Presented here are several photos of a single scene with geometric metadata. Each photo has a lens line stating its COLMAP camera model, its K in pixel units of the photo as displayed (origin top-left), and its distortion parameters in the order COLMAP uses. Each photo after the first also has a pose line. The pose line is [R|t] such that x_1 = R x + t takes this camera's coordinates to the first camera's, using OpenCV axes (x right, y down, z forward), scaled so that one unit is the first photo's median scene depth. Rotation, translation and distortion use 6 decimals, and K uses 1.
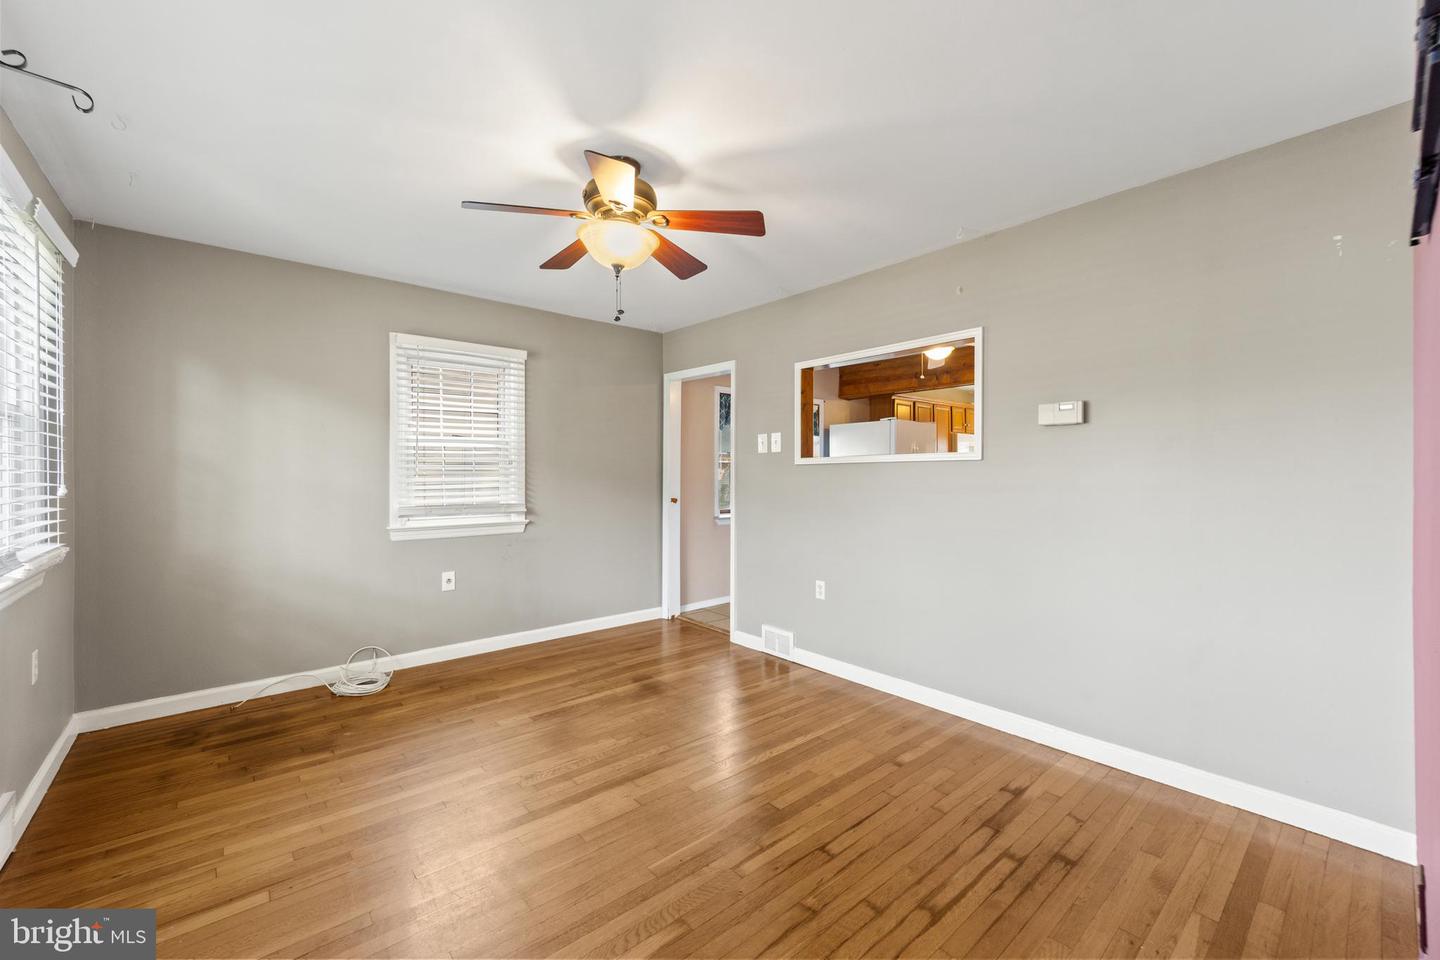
lens RADIAL K [[573.2, 0, 716.2], [0, 573.2, 477.5], [0, 0, 1]] dist [0.000481, 0.000051]
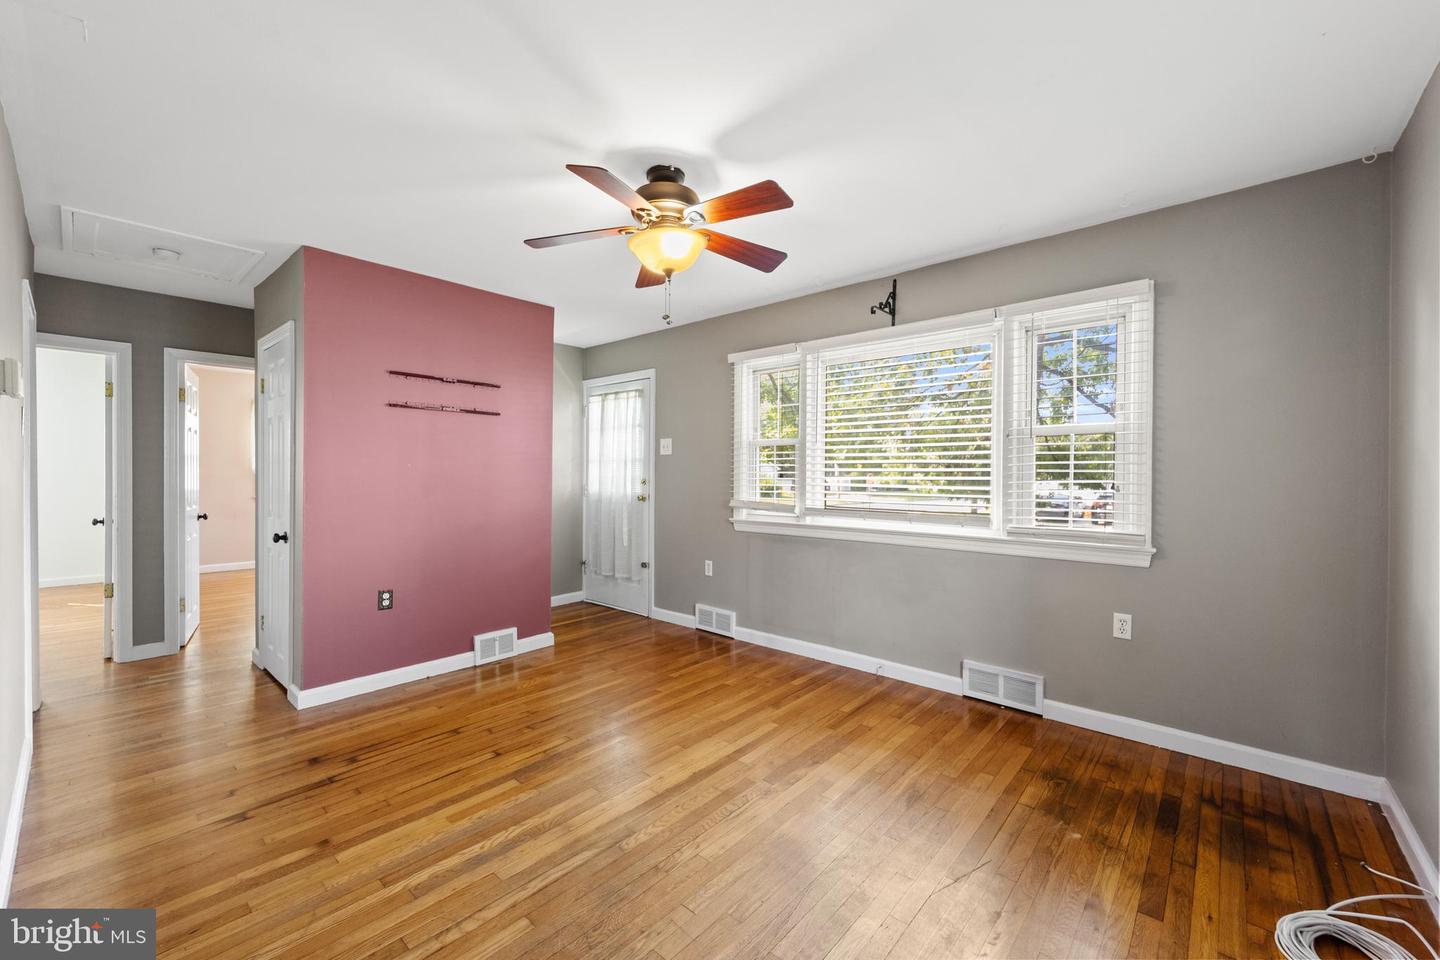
lens RADIAL K [[573.2, 0, 722.6], [0, 573.2, 478.2], [0, 0, 1]] dist [0.000481, 0.000051]
pose [[-0.990457, -0.004486, -0.137746, -0.124395], [-0.006125, 0.999915, 0.011474, -0.010701], [0.137683, 0.012208, -0.990401, 2.055010]]
